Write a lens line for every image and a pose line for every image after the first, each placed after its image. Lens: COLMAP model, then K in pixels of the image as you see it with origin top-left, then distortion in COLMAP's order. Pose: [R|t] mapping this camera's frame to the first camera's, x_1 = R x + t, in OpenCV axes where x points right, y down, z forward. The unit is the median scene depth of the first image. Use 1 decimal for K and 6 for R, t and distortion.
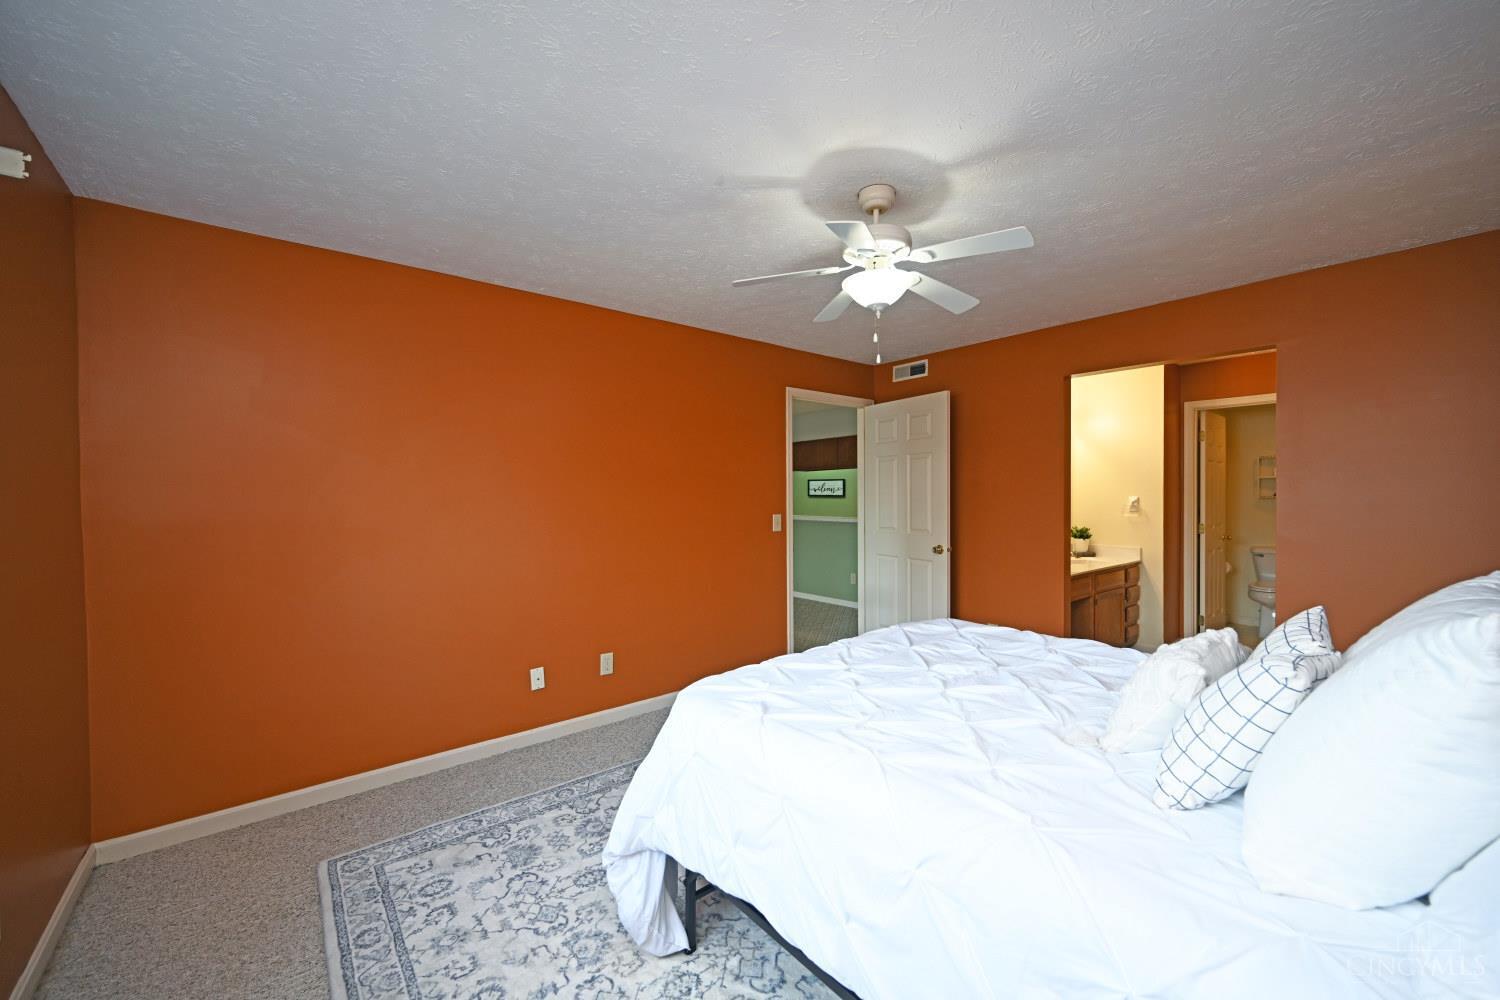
lens RADIAL K [[587.9, 0, 751.7], [0, 587.9, 495.5], [0, 0, 1]] dist [0.000850, 0.000374]
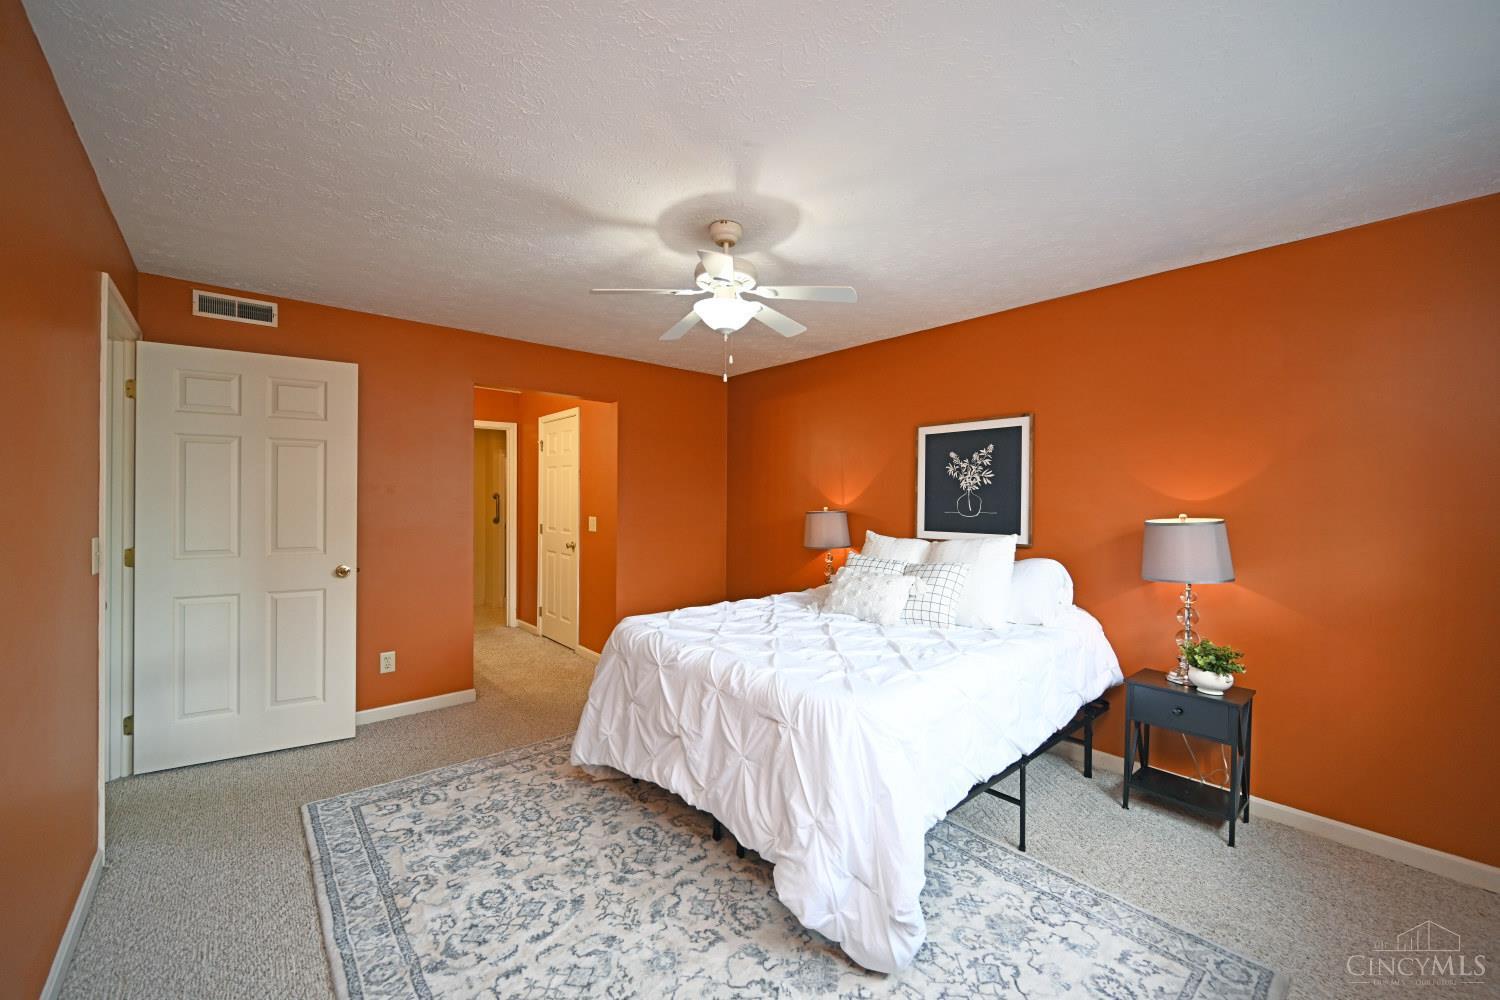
lens RADIAL K [[587.9, 0, 755.4], [0, 587.9, 502.5], [0, 0, 1]] dist [0.000850, 0.000374]
pose [[-0.034079, -0.001293, 0.999418, -0.871018], [-0.005219, 0.999986, 0.001115, 0.000141], [-0.999406, -0.005178, -0.034085, 0.955906]]
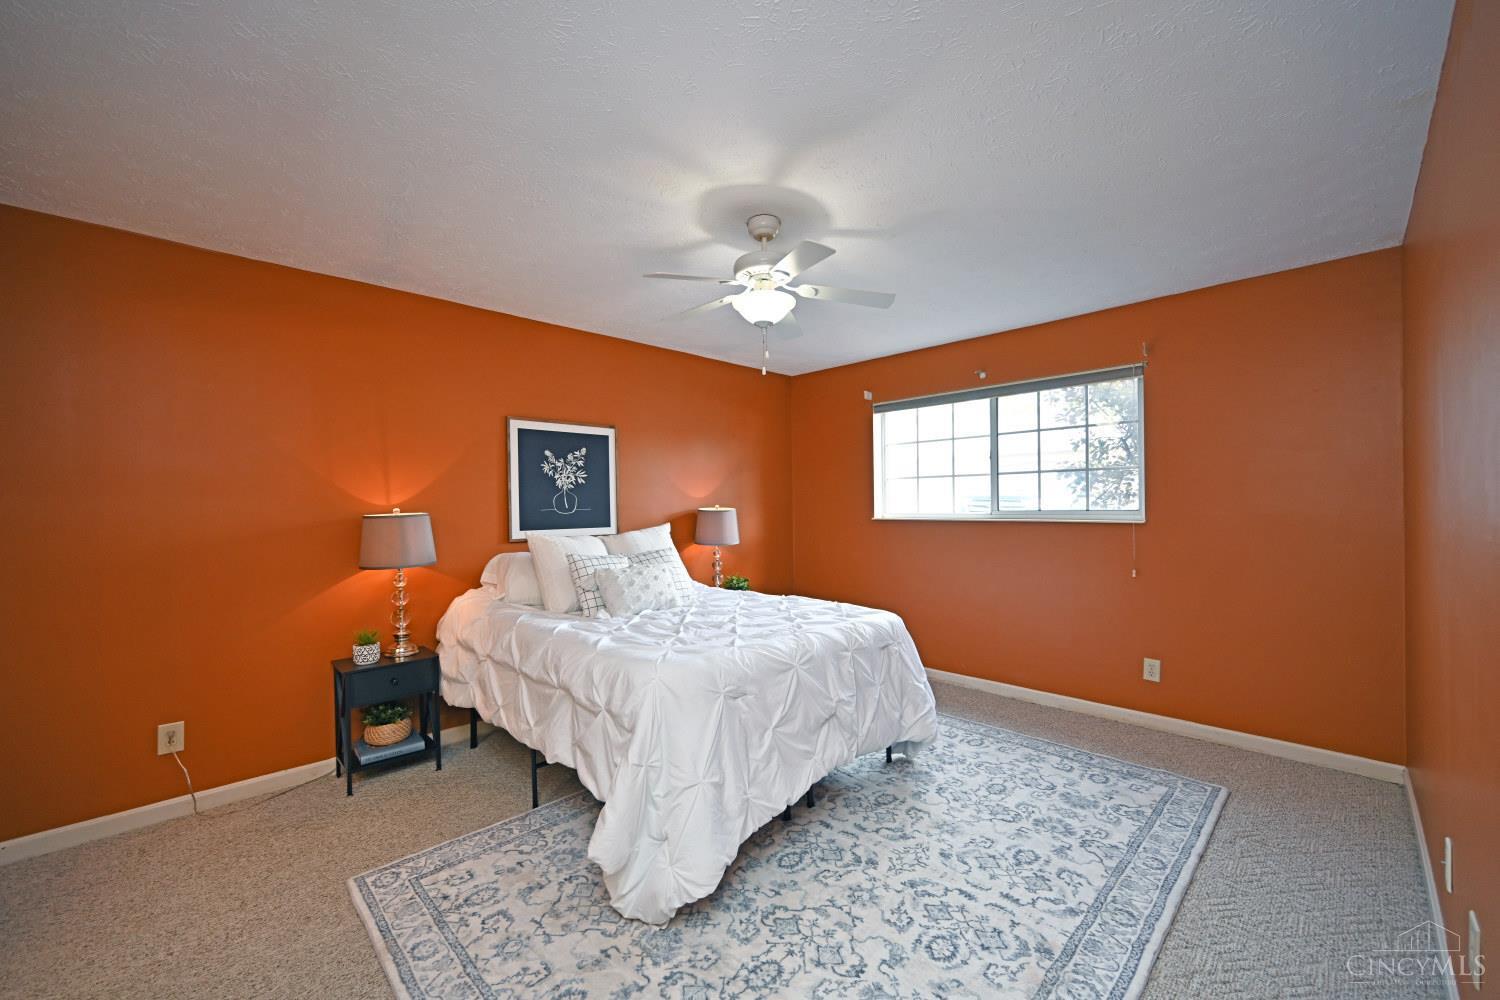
lens RADIAL K [[587.9, 0, 749.0], [0, 587.9, 509.0], [0, 0, 1]] dist [0.000850, 0.000374]
pose [[-0.996393, 0.015700, -0.083390, 0.333685], [0.015138, 0.999858, 0.007371, 0.020200], [0.083494, 0.006082, -0.996490, 2.058391]]
